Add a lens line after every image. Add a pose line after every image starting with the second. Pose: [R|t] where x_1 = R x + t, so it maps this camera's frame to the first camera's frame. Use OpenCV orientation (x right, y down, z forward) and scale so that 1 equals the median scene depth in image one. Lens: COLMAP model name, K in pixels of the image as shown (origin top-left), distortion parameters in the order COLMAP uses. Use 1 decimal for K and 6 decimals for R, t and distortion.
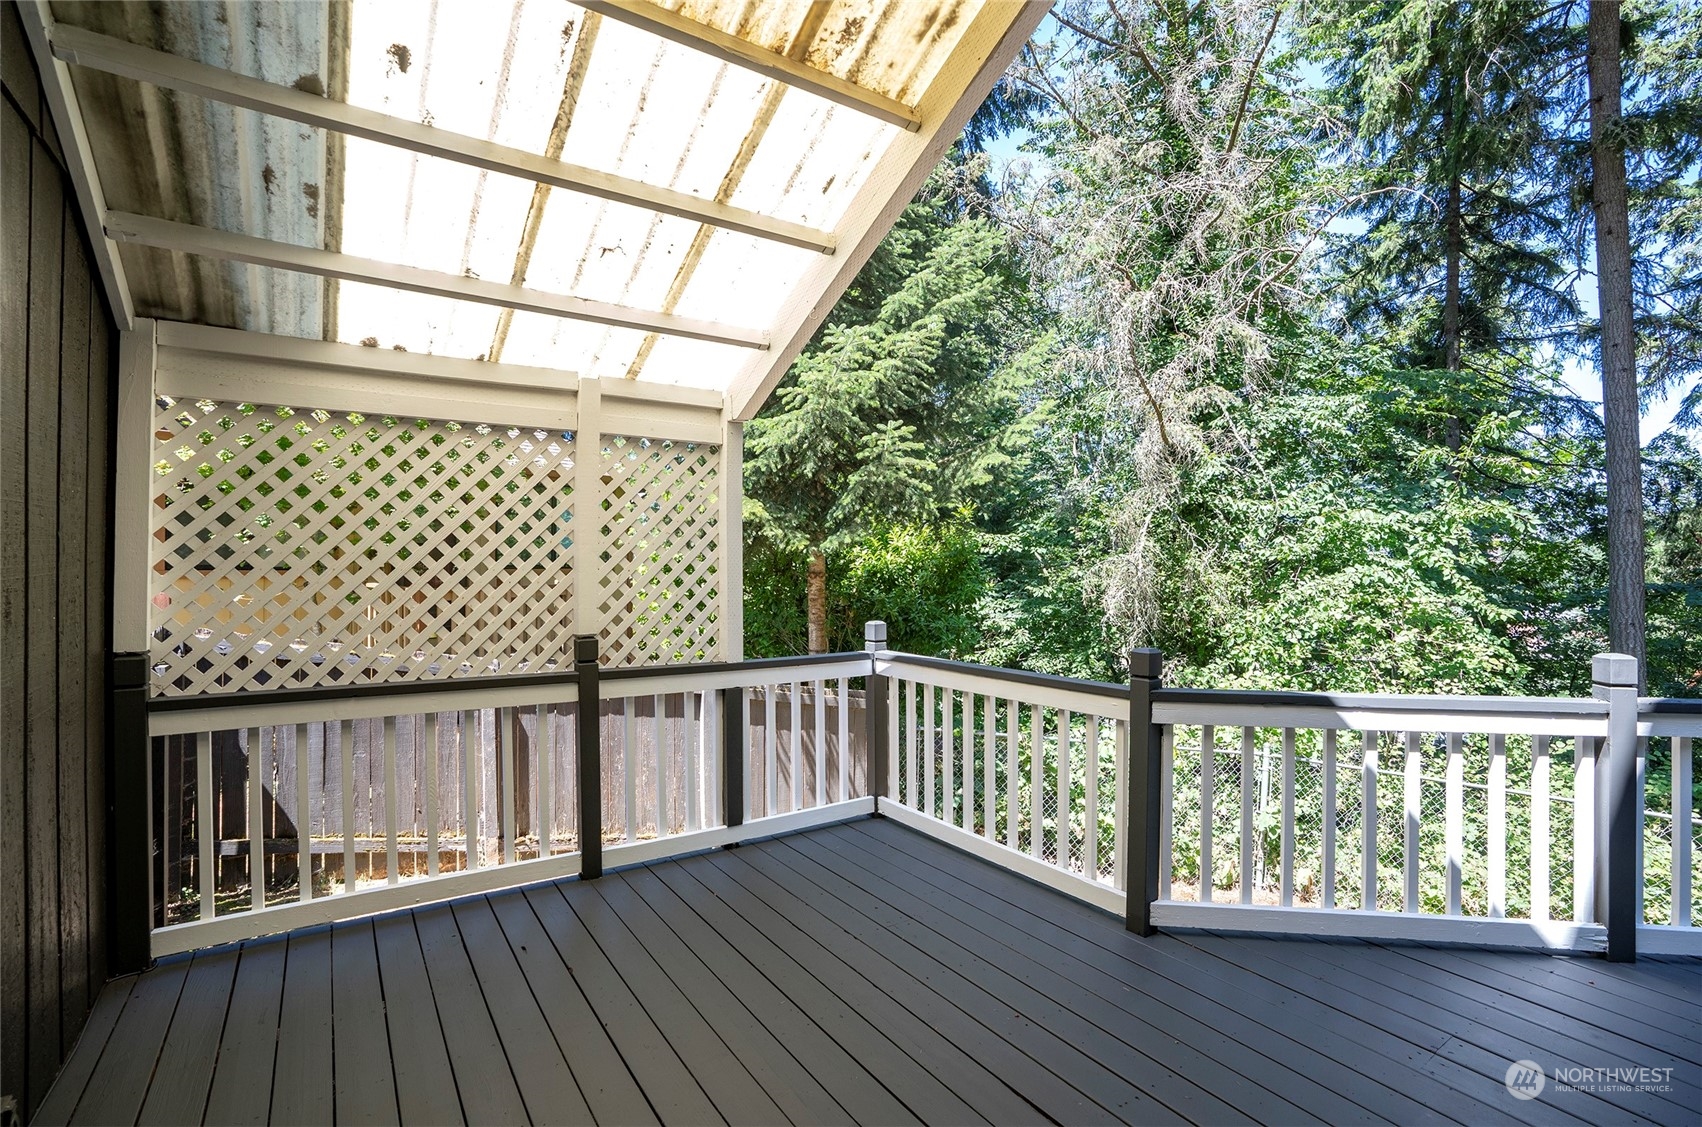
lens RADIAL K [[805.0, 0, 854.8], [0, 805.0, 549.2], [0, 0, 1]] dist [-0.038806, 0.000198]
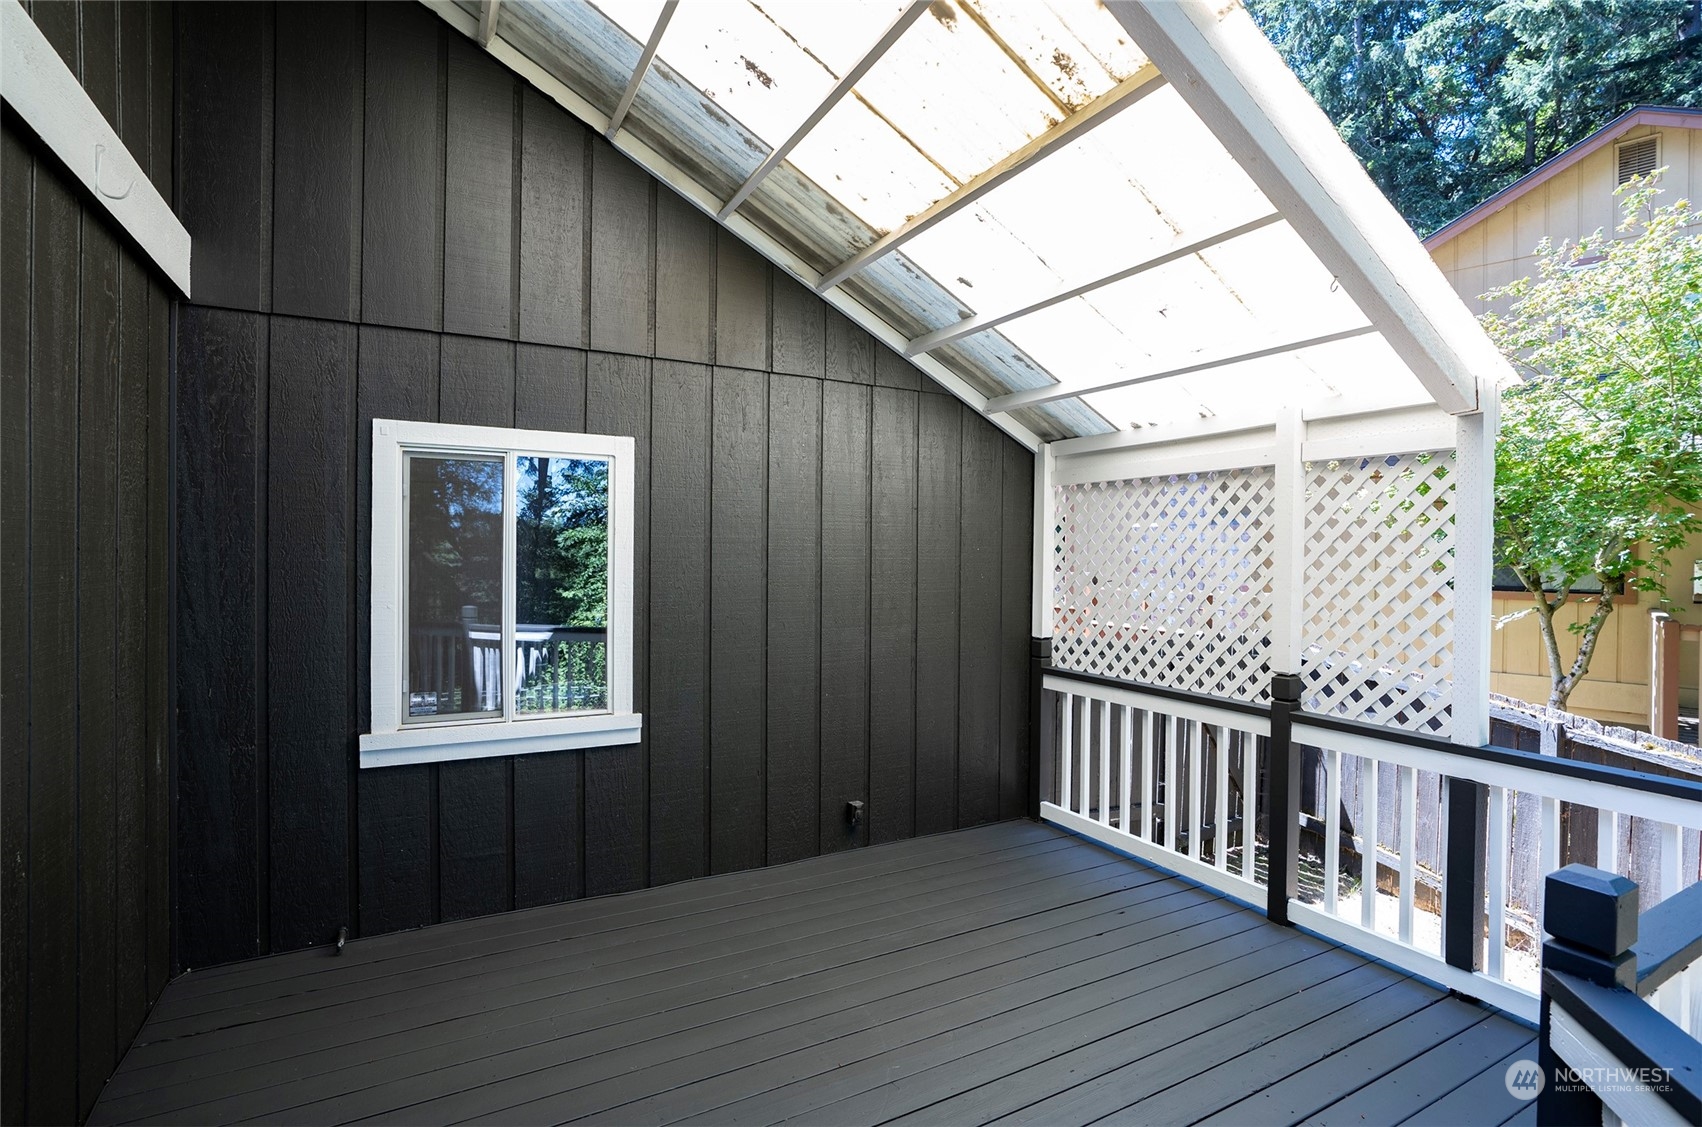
lens RADIAL K [[805.0, 0, 854.8], [0, 805.0, 549.2], [0, 0, 1]] dist [-0.038806, 0.000198]
pose [[-0.112829, -0.027063, -0.993246, 0.704338], [-0.011924, 0.999594, -0.025881, -0.011197], [0.993543, 0.008924, -0.113106, 0.604969]]
